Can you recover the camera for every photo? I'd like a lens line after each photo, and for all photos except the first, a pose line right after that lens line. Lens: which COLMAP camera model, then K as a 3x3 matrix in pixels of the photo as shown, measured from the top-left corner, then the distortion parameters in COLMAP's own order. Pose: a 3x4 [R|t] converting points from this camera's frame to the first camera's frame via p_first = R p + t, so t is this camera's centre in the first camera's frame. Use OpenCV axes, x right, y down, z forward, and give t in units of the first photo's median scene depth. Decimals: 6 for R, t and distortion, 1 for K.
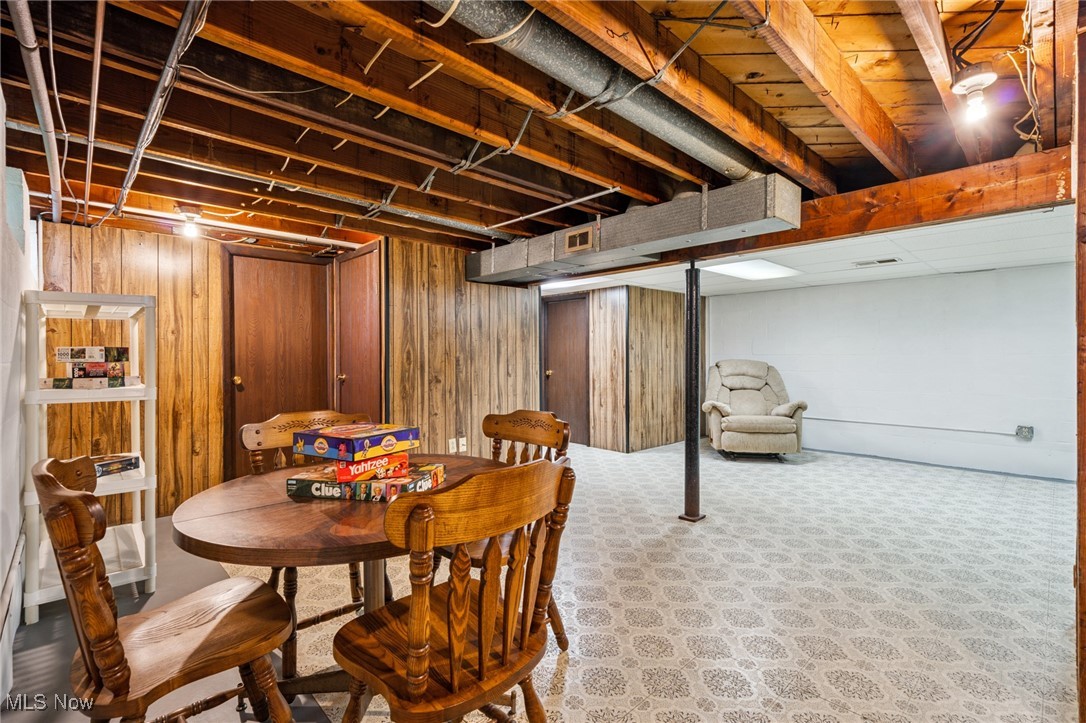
lens RADIAL K [[496.9, 0, 538.9], [0, 496.9, 357.0], [0, 0, 1]] dist [-0.004987, -0.000565]
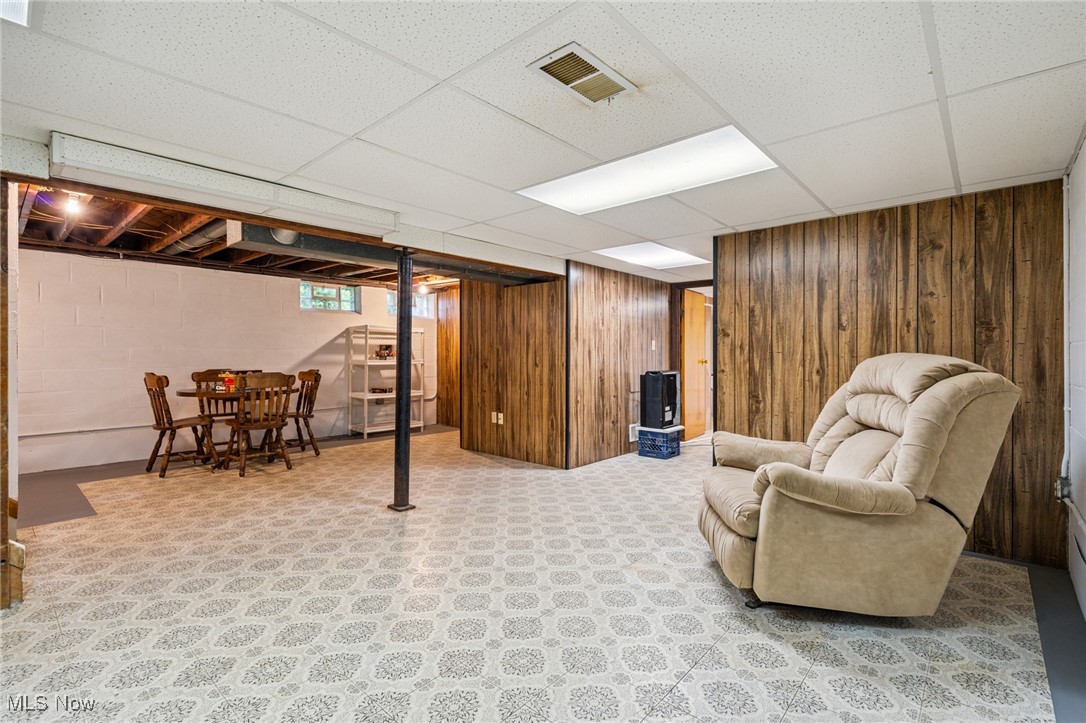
lens RADIAL K [[496.9, 0, 539.1], [0, 496.9, 356.5], [0, 0, 1]] dist [-0.004987, -0.000565]
pose [[0.084075, 0.009057, -0.996418, 1.392264], [-0.007361, 0.999937, 0.008468, 0.010863], [0.996432, 0.006623, 0.084137, 1.254268]]
